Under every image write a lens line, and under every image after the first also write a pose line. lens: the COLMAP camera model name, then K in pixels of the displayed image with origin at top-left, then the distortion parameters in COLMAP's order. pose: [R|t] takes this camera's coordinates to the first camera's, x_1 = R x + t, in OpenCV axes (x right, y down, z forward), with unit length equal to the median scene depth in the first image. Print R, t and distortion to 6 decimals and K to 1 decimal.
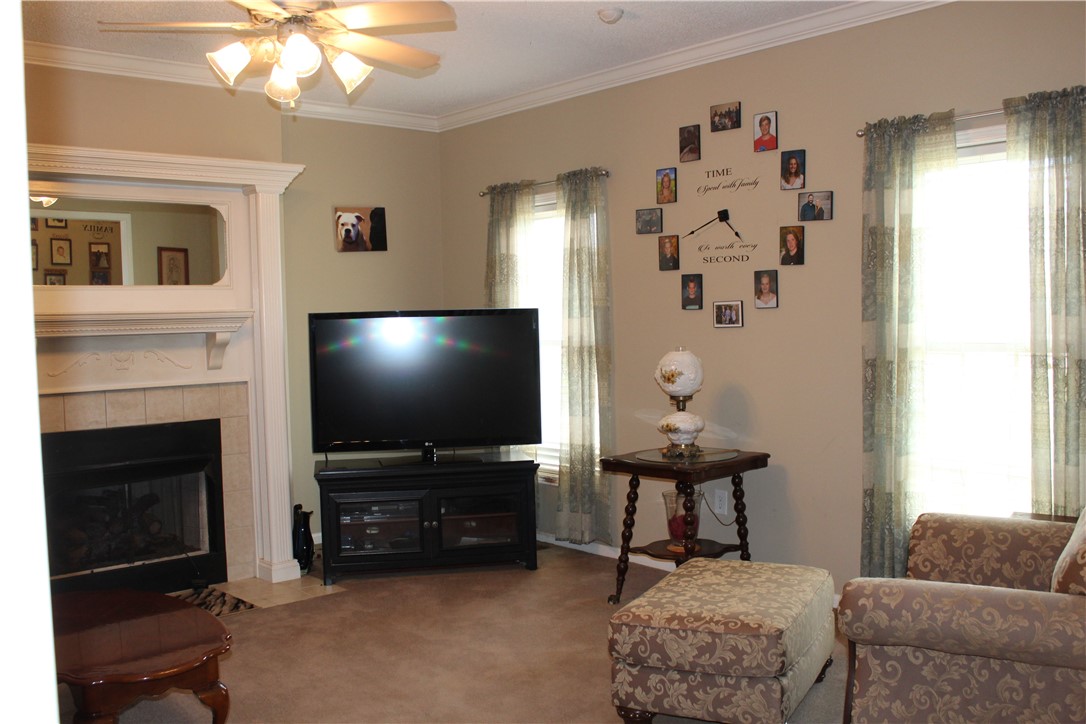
lens RADIAL K [[992.4, 0, 543.0], [0, 992.4, 362.0], [0, 0, 1]] dist [-0.092347, 0.000311]
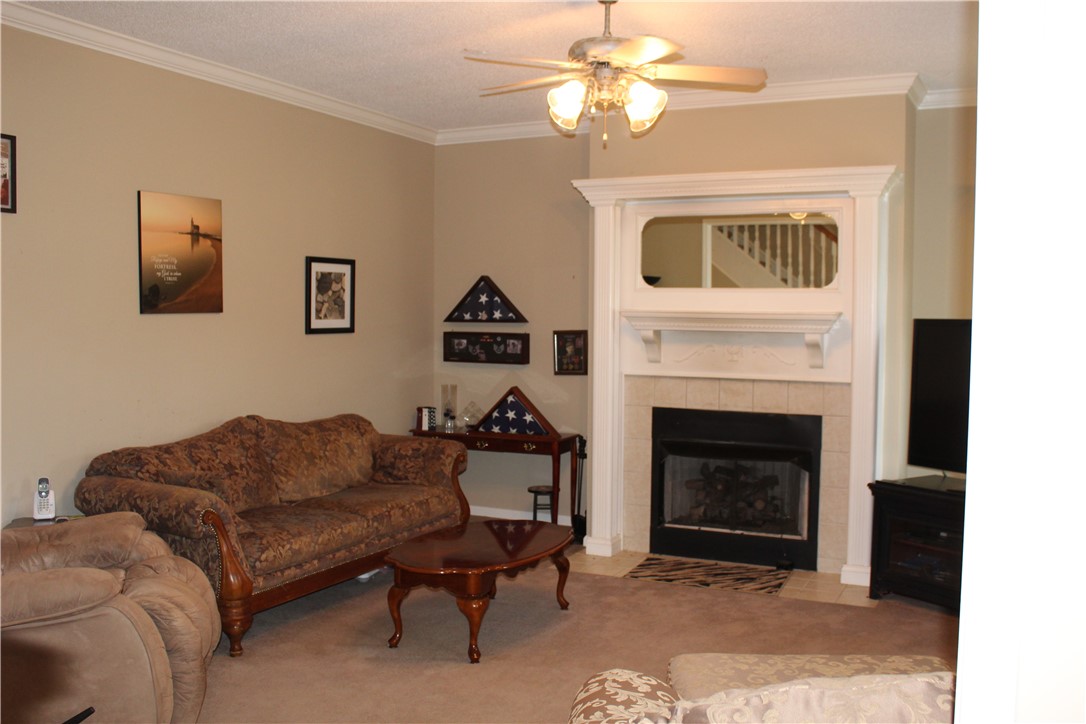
lens RADIAL K [[992.4, 0, 543.0], [0, 992.4, 362.0], [0, 0, 1]] dist [-0.092347, 0.000311]
pose [[0.419991, 0.074967, -0.904426, 0.516056], [-0.064779, 0.996517, 0.052519, -0.037221], [0.905213, 0.036530, 0.423385, 0.295208]]
